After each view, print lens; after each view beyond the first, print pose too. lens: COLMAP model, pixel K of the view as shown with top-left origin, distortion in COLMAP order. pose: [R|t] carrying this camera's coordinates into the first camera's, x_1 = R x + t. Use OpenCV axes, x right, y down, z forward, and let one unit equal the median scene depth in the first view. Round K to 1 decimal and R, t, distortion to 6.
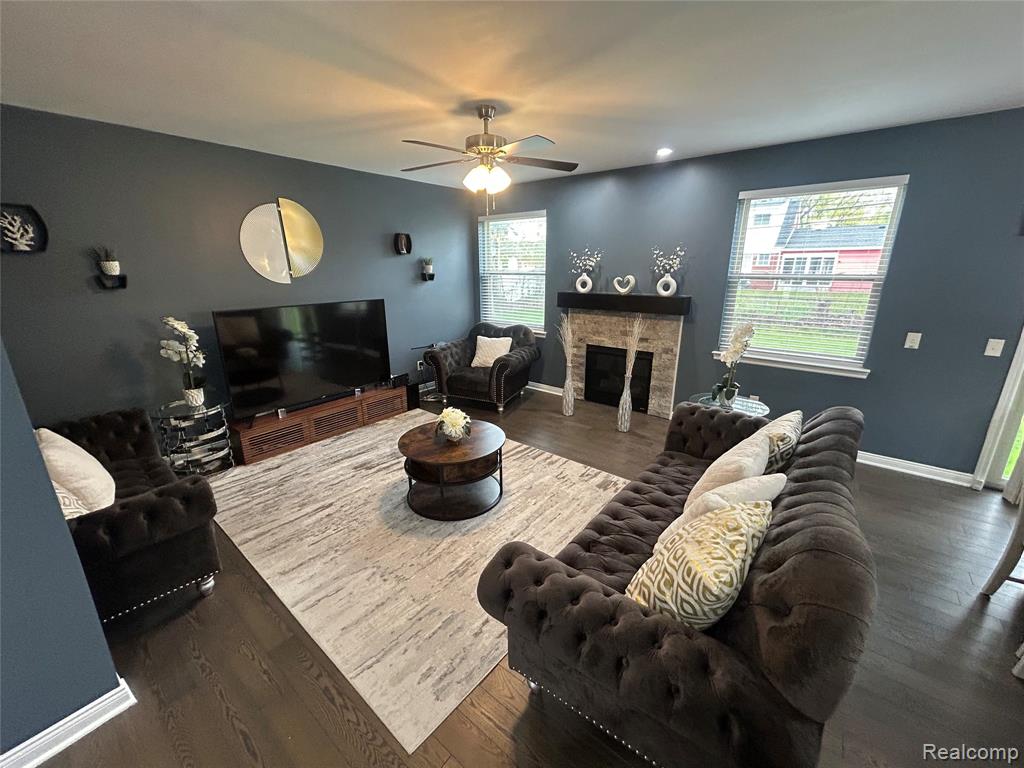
lens RADIAL K [[418.0, 0, 512.0], [0, 418.0, 384.0], [0, 0, 1]] dist [-0.000794, -0.000608]
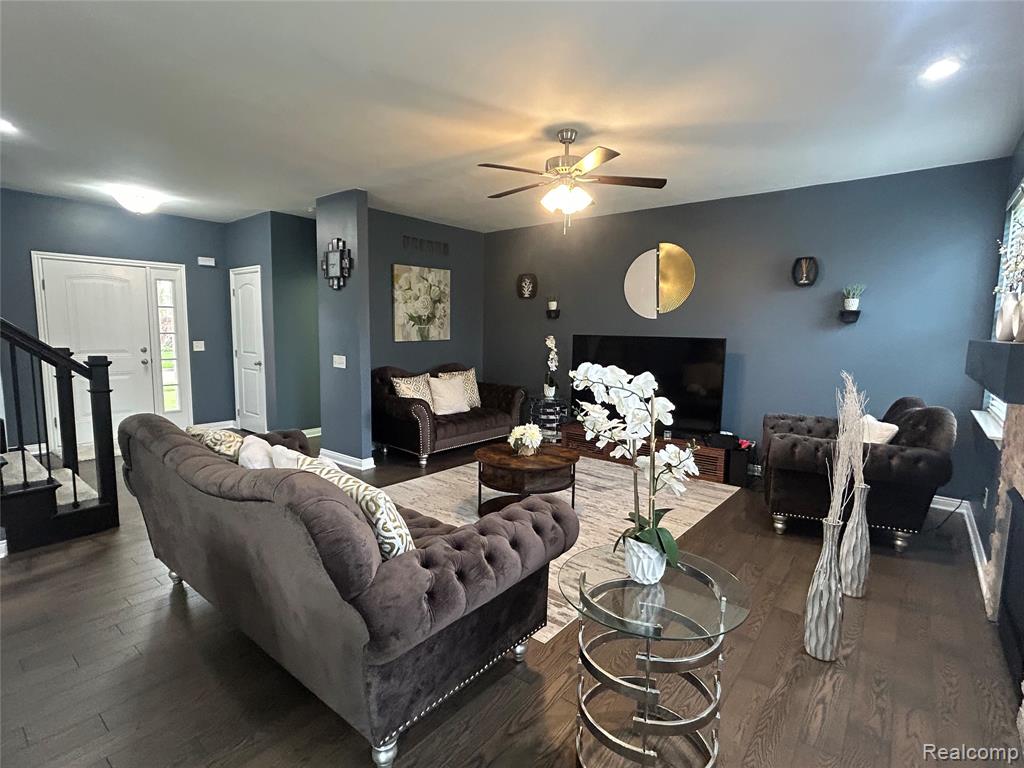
lens RADIAL K [[505.7, 0, 512.0], [0, 505.7, 384.0], [0, 0, 1]] dist [0.000381, -0.000874]
pose [[-0.015174, 0.108951, -0.993931, 0.829057], [-0.295091, 0.949281, 0.108562, -0.119127], [0.955349, 0.294948, 0.017746, 0.701937]]
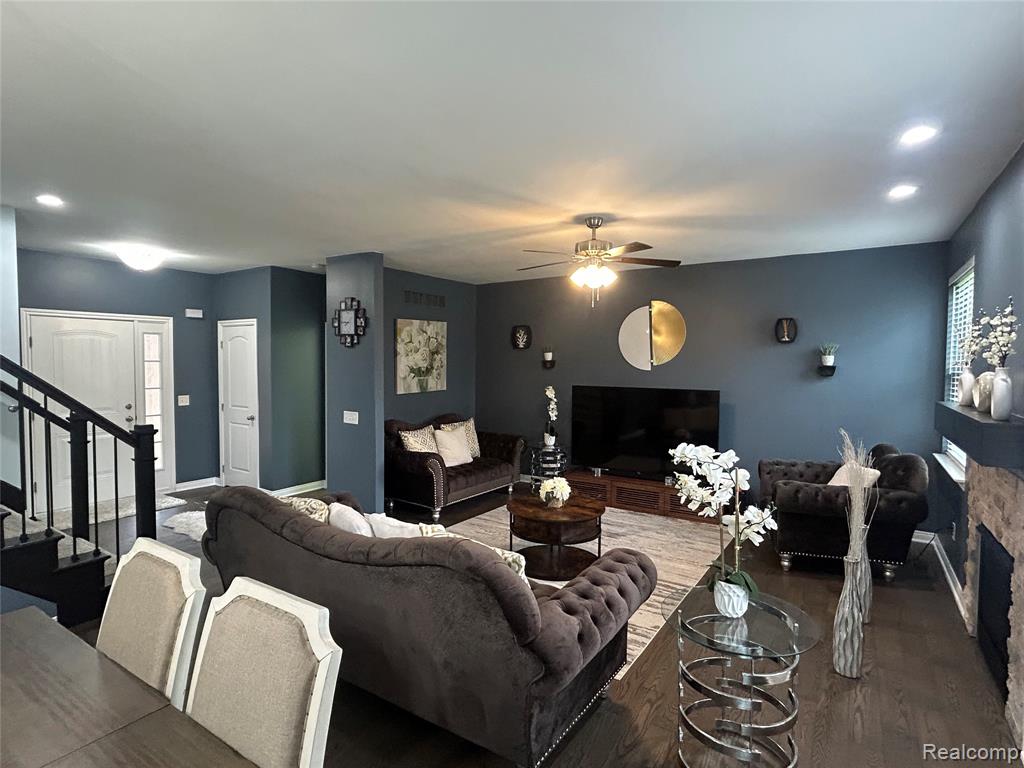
lens RADIAL K [[536.8, 0, 512.0], [0, 536.8, 384.0], [0, 0, 1]] dist [-0.002066, 0.001187]
pose [[0.089530, 0.042910, -0.995059, 0.950949], [-0.285660, 0.958204, 0.015618, -0.125433], [0.954140, 0.282850, 0.098046, 0.523872]]
